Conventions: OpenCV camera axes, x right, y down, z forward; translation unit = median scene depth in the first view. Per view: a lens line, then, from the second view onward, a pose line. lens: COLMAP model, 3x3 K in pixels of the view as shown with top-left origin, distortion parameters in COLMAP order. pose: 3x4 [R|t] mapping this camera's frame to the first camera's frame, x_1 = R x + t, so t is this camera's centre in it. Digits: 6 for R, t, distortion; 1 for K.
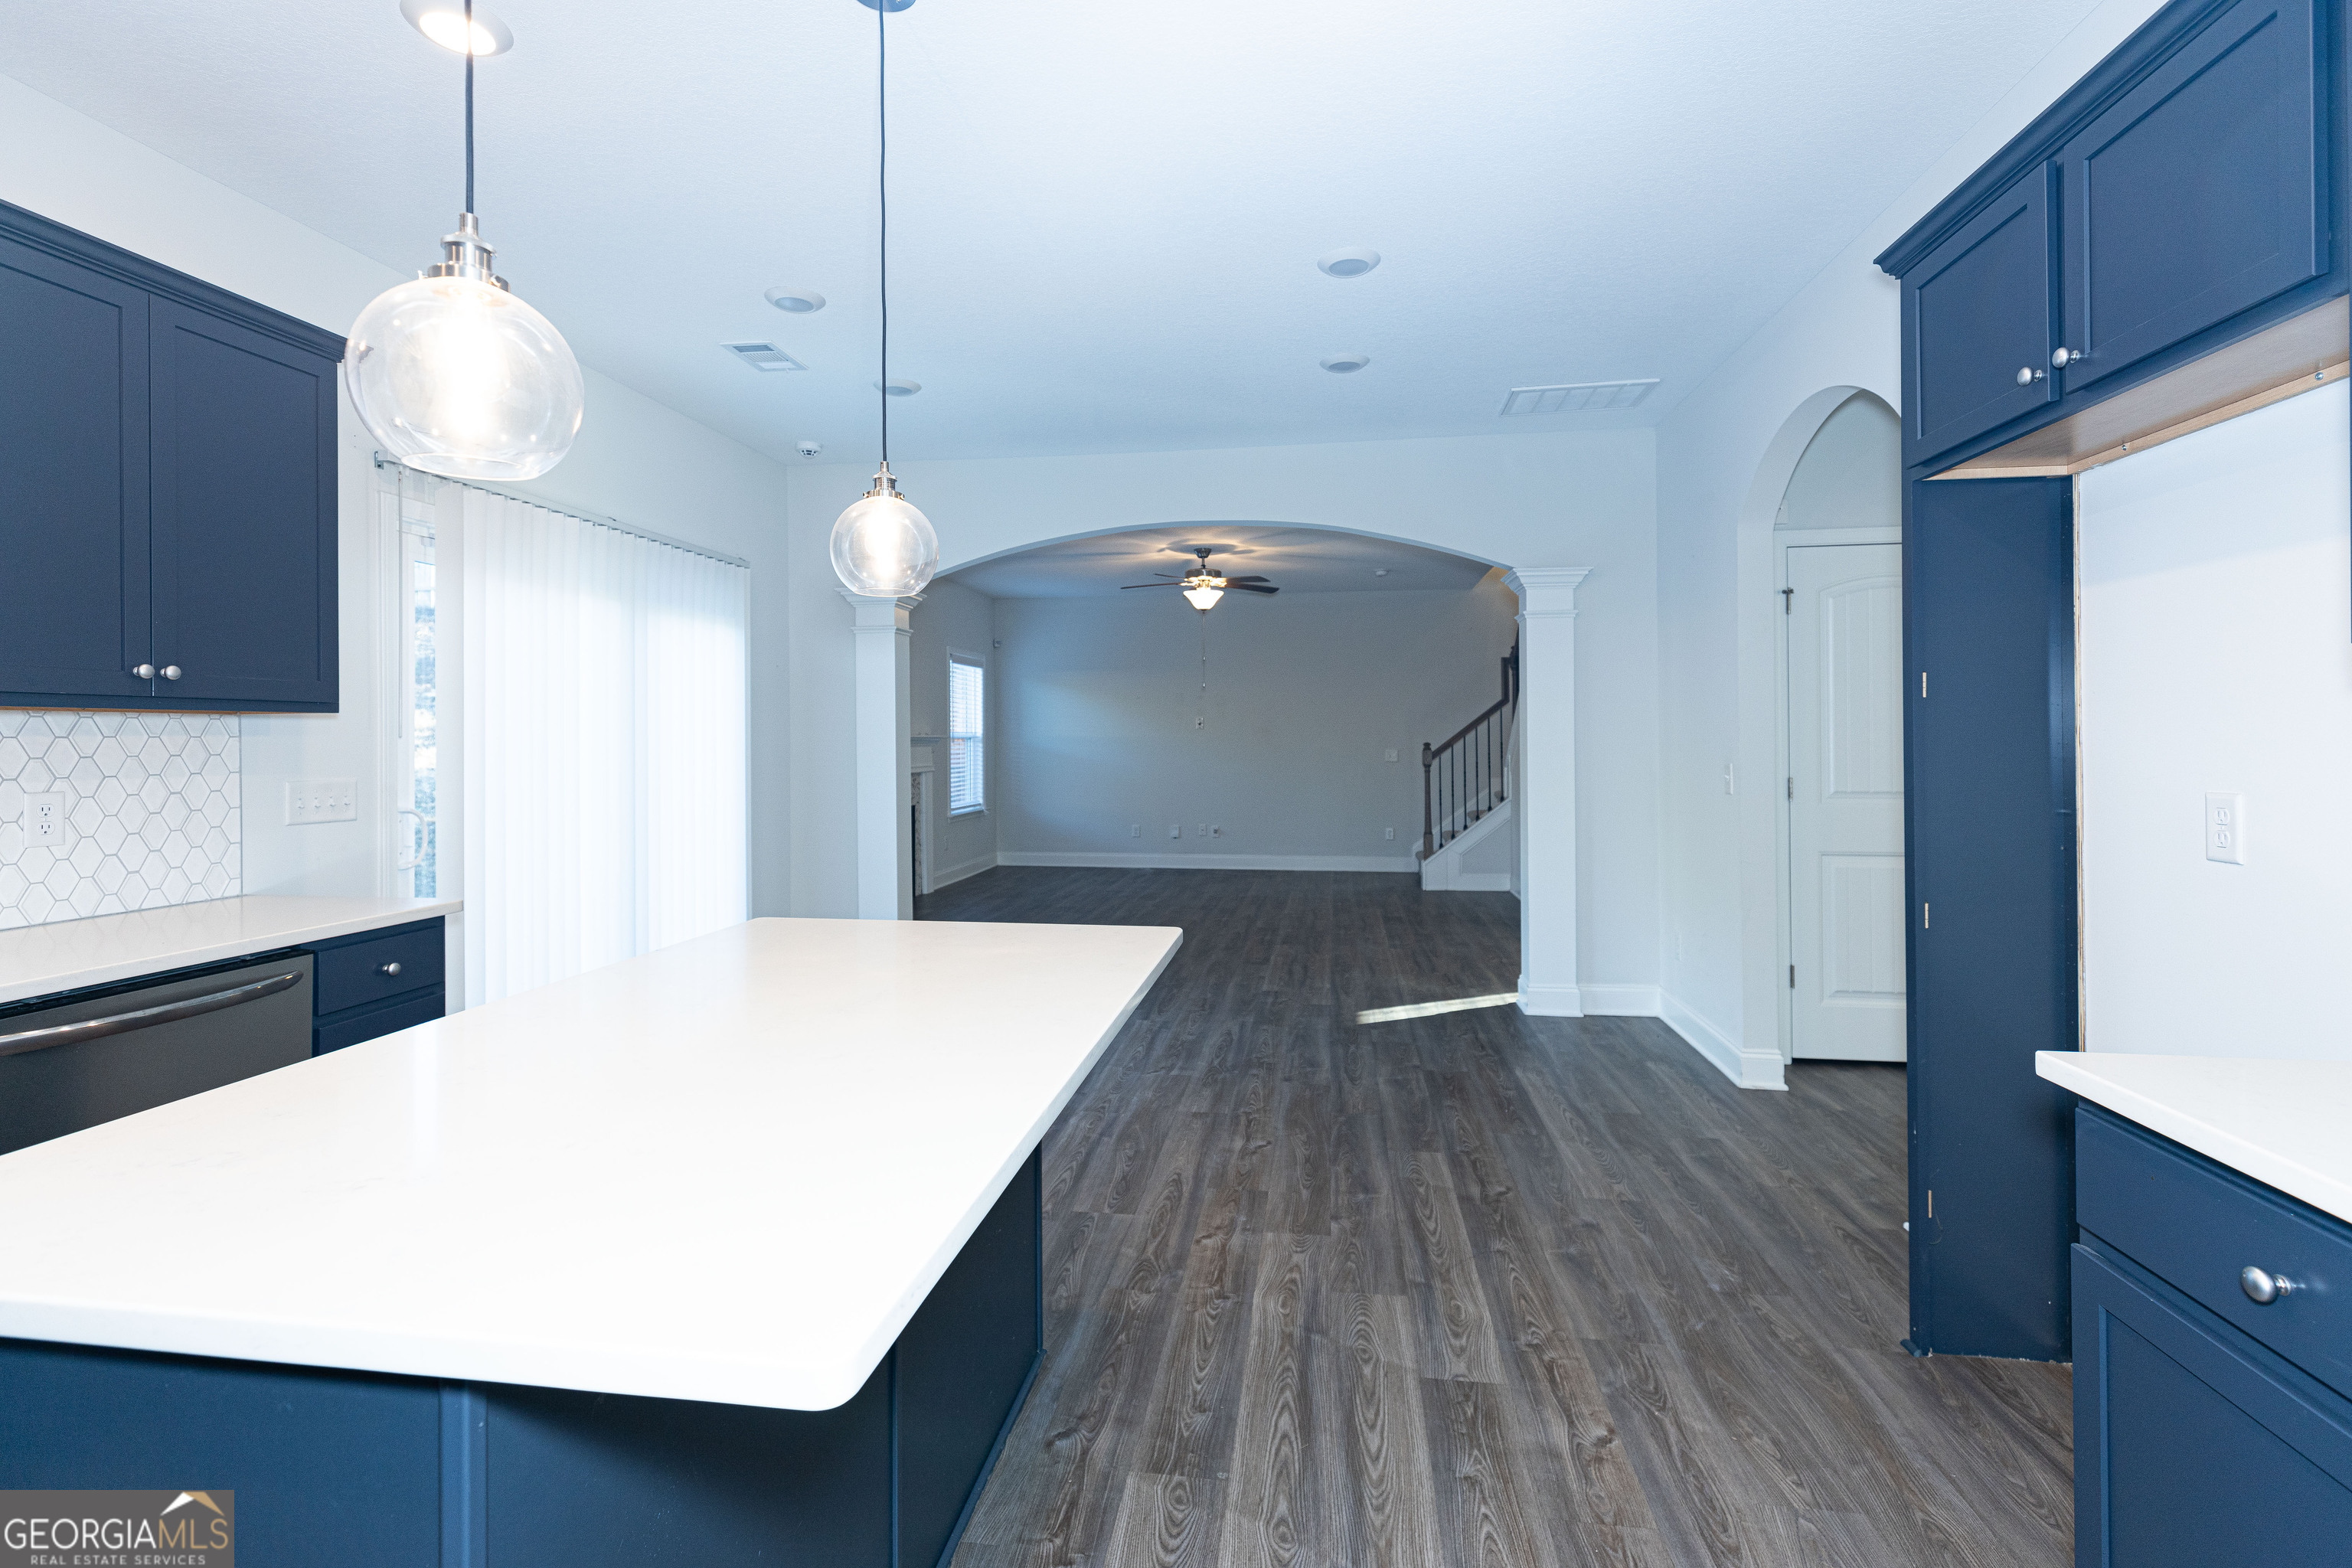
lens RADIAL K [[1066.0, 0, 1180.4], [0, 1066.0, 732.8], [0, 0, 1]] dist [0.001480, -0.000083]
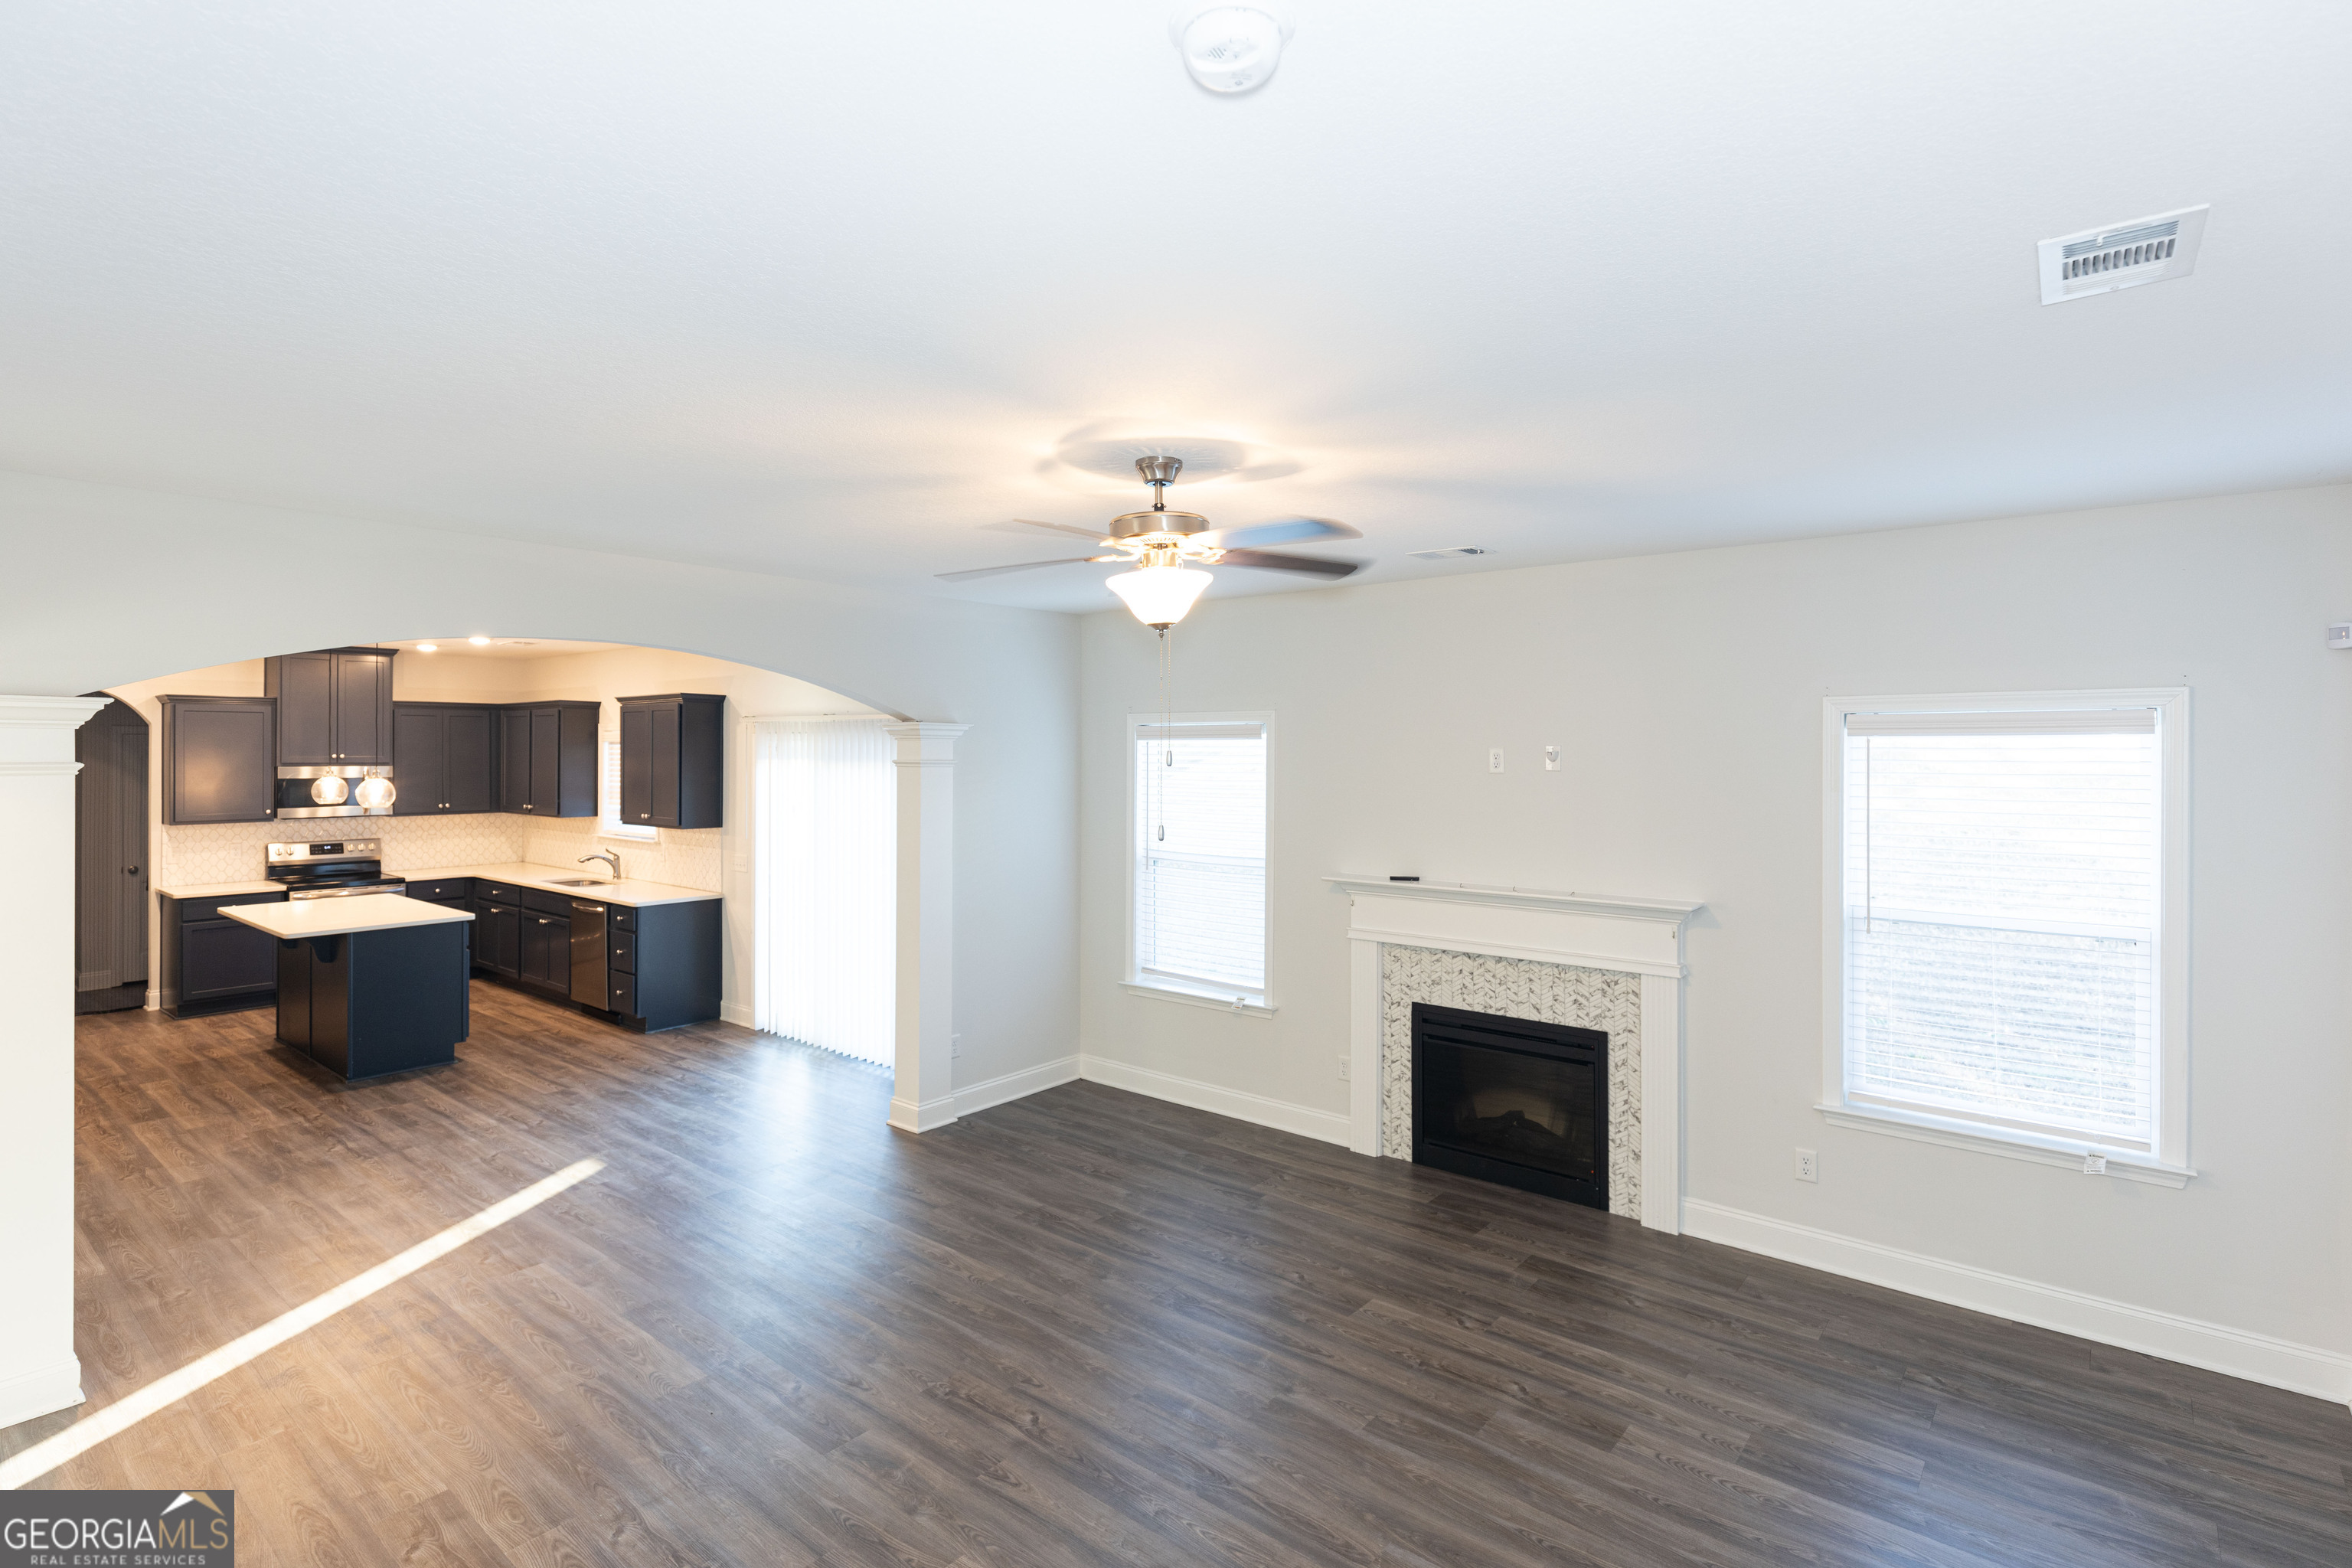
lens RADIAL K [[1141.2, 0, 1166.1], [0, 1141.2, 748.5], [0, 0, 1]] dist [0.003755, -0.000045]
pose [[-0.525318, 0.004761, -0.850893, 0.781098], [0.005159, 0.999984, 0.002410, -0.167989], [0.850890, -0.003124, -0.525334, 2.679355]]
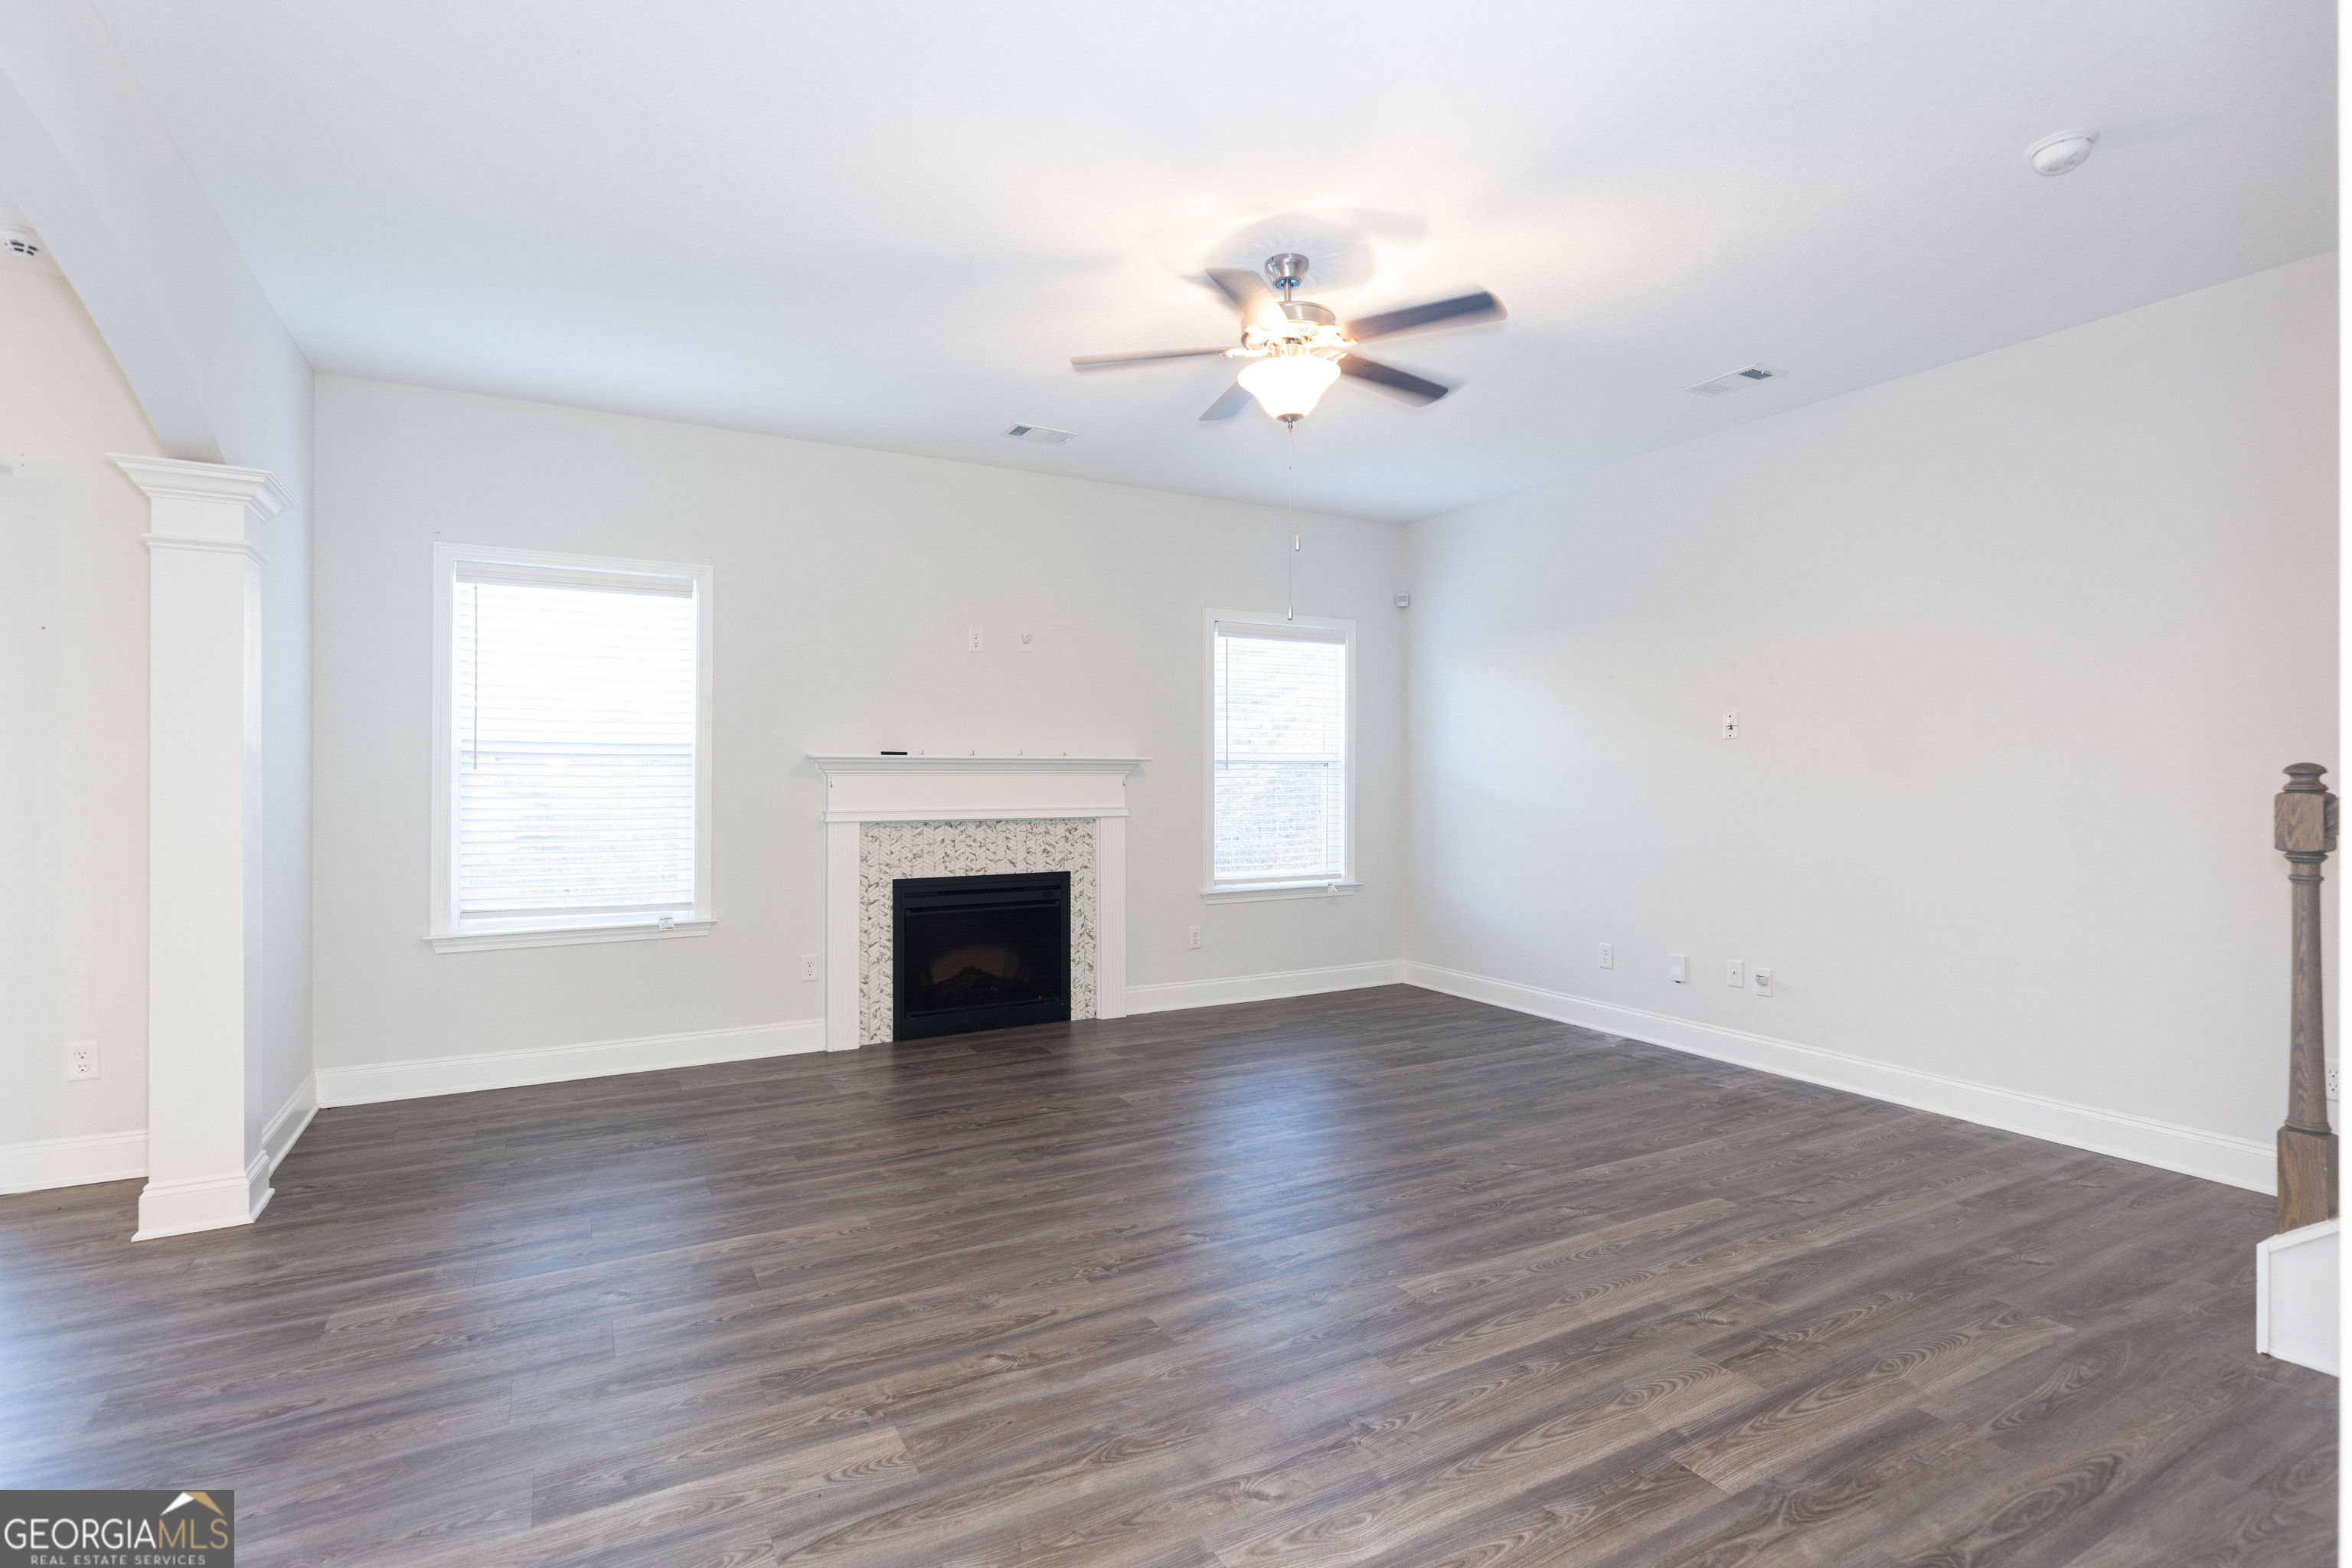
lens RADIAL K [[1111.5, 0, 1170.4], [0, 1111.5, 775.9], [0, 0, 1]] dist [-0.003088, 0.000035]
pose [[0.602383, 0.002708, -0.798203, 0.706265], [0.001525, 0.999989, 0.004544, 0.026060], [0.798206, -0.003954, 0.602372, 1.605149]]
